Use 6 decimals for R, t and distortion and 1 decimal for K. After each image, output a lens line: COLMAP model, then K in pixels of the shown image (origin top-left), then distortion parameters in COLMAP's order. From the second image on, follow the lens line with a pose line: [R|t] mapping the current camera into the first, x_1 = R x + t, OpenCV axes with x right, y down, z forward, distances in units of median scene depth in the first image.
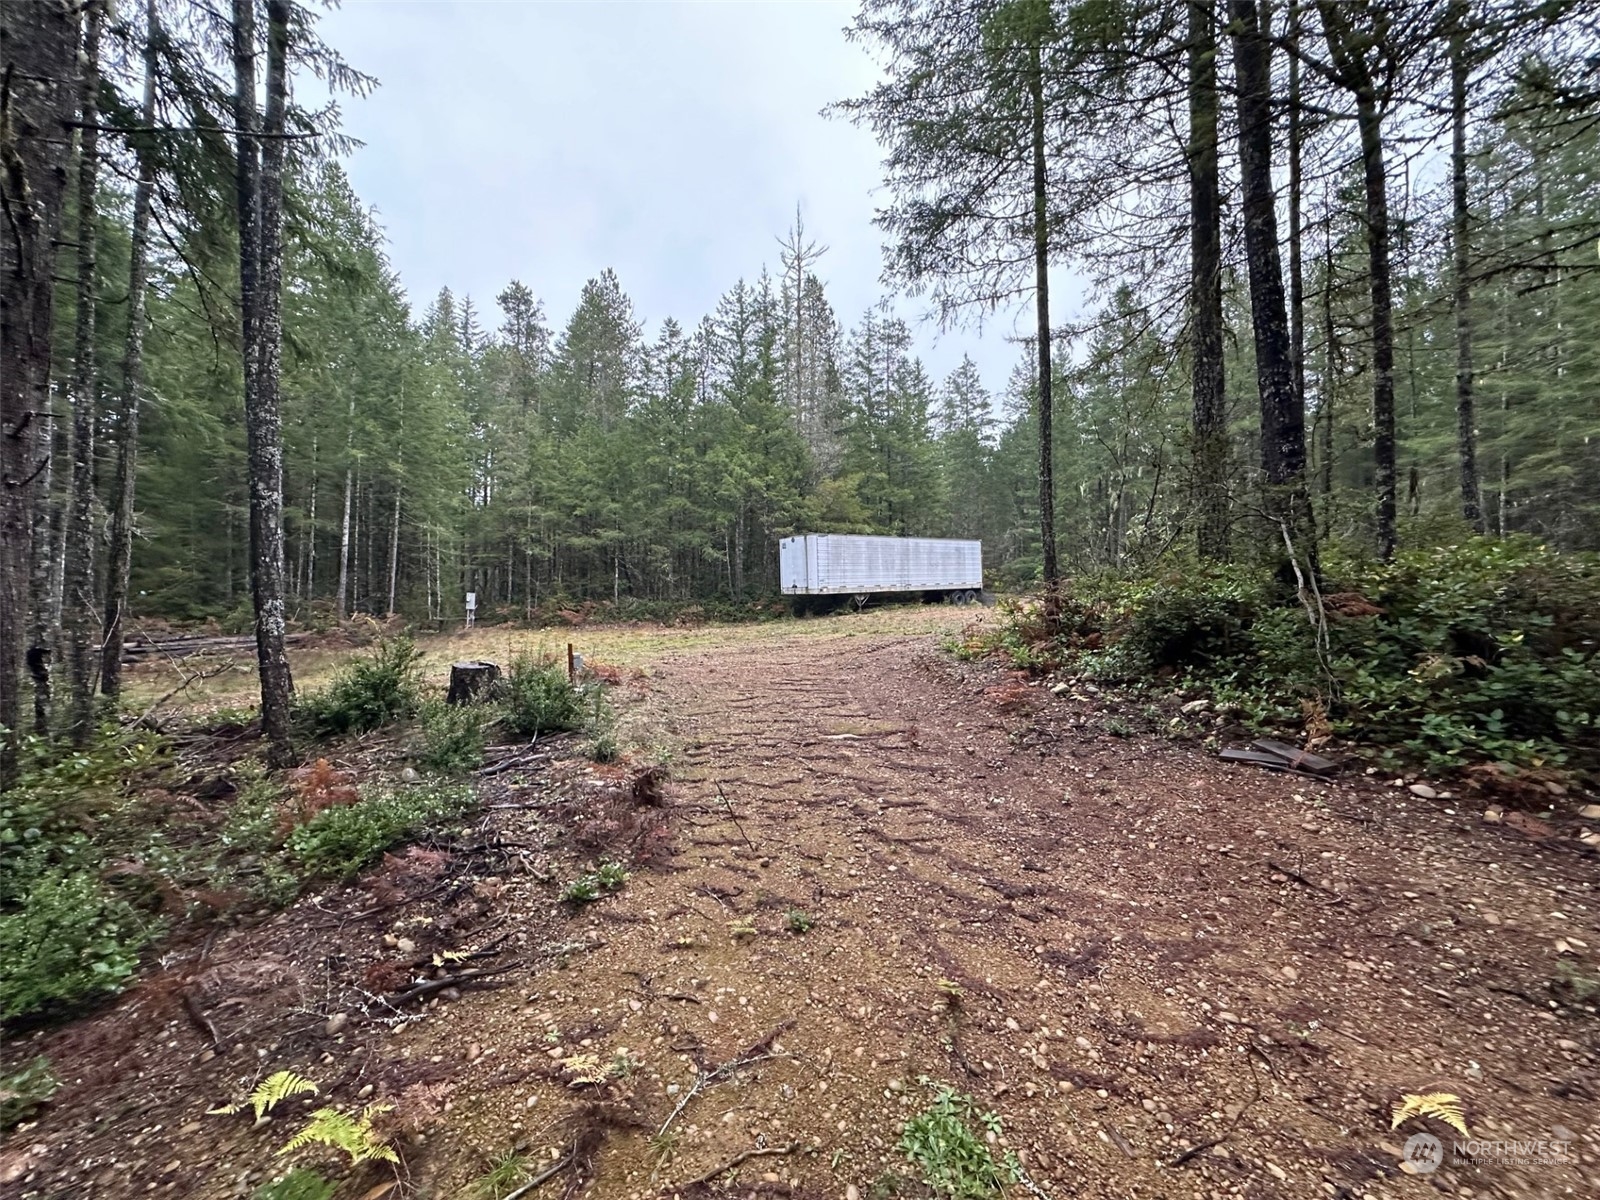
lens RADIAL K [[634.6, 0, 798.8], [0, 634.6, 599.0], [0, 0, 1]] dist [-0.003049, -0.000004]
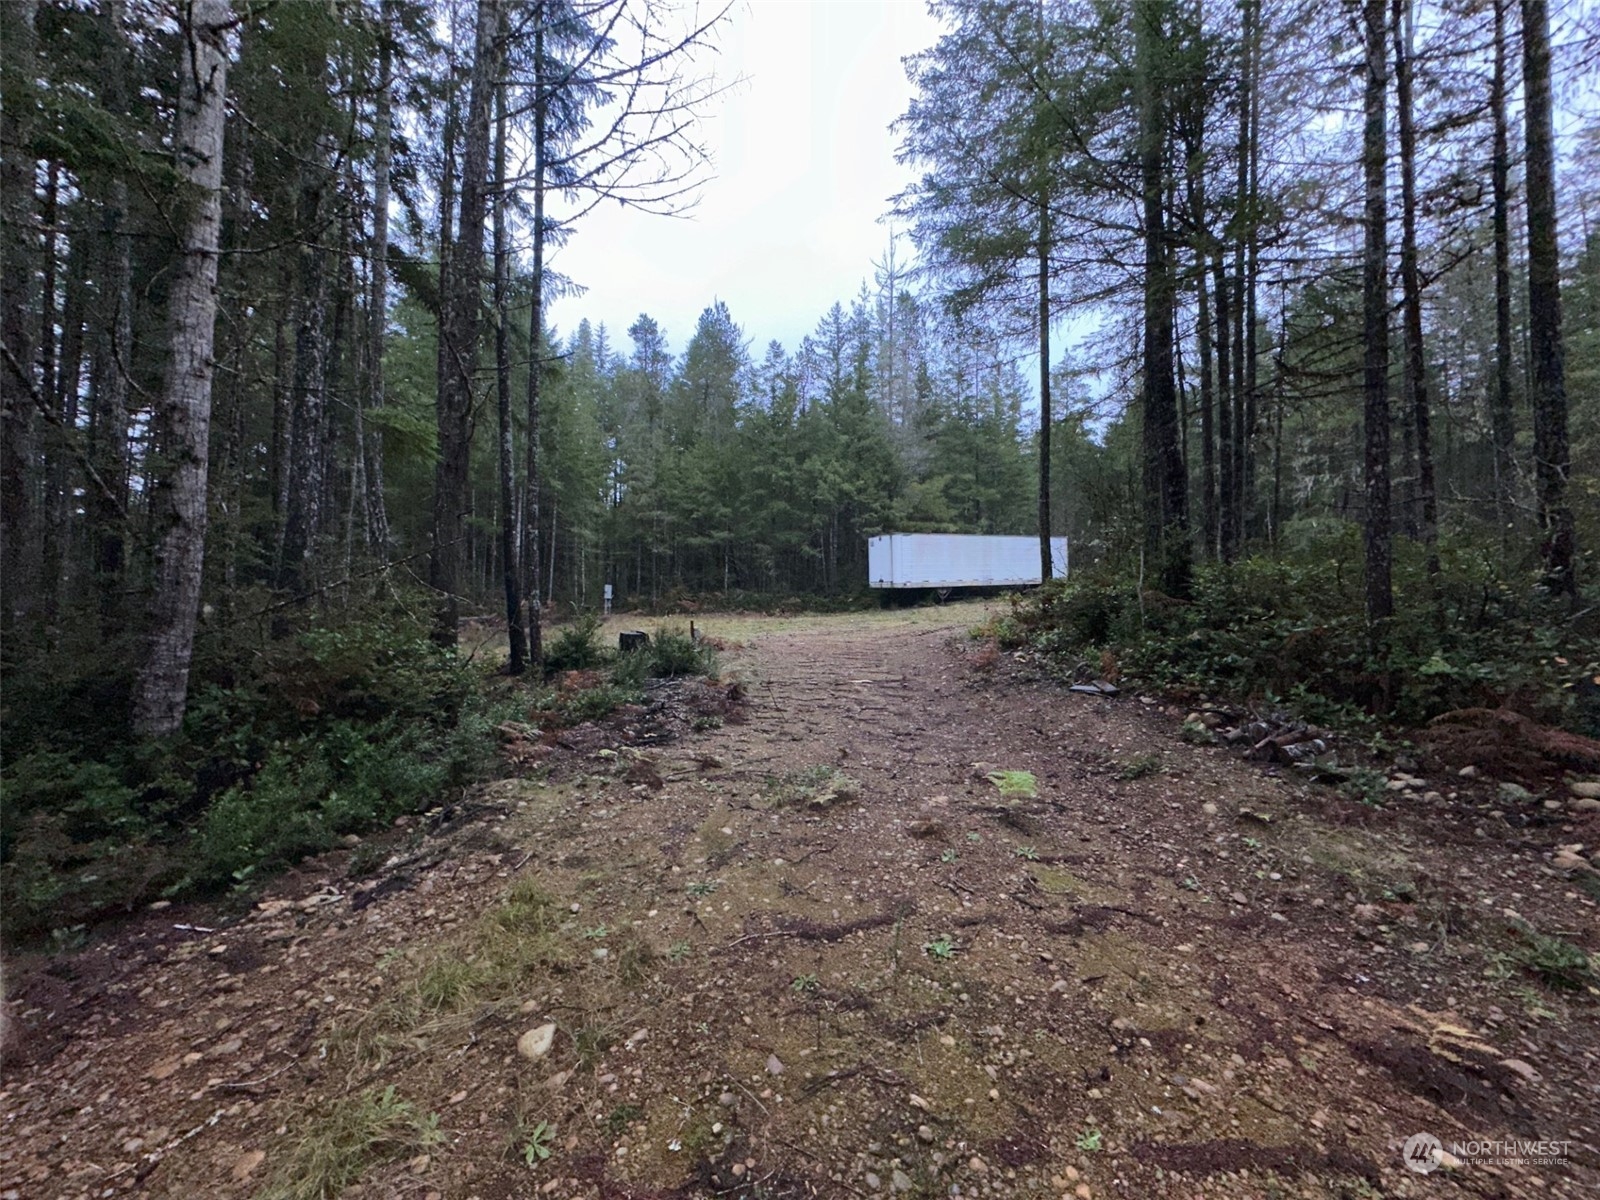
lens RADIAL K [[645.5, 0, 805.1], [0, 645.5, 596.0], [0, 0, 1]] dist [-0.001788, -0.000291]
pose [[0.986791, 0.008643, -0.161766, 0.039338], [-0.007616, 0.999947, 0.006965, 0.000123], [0.161818, -0.005641, 0.986805, -0.121584]]
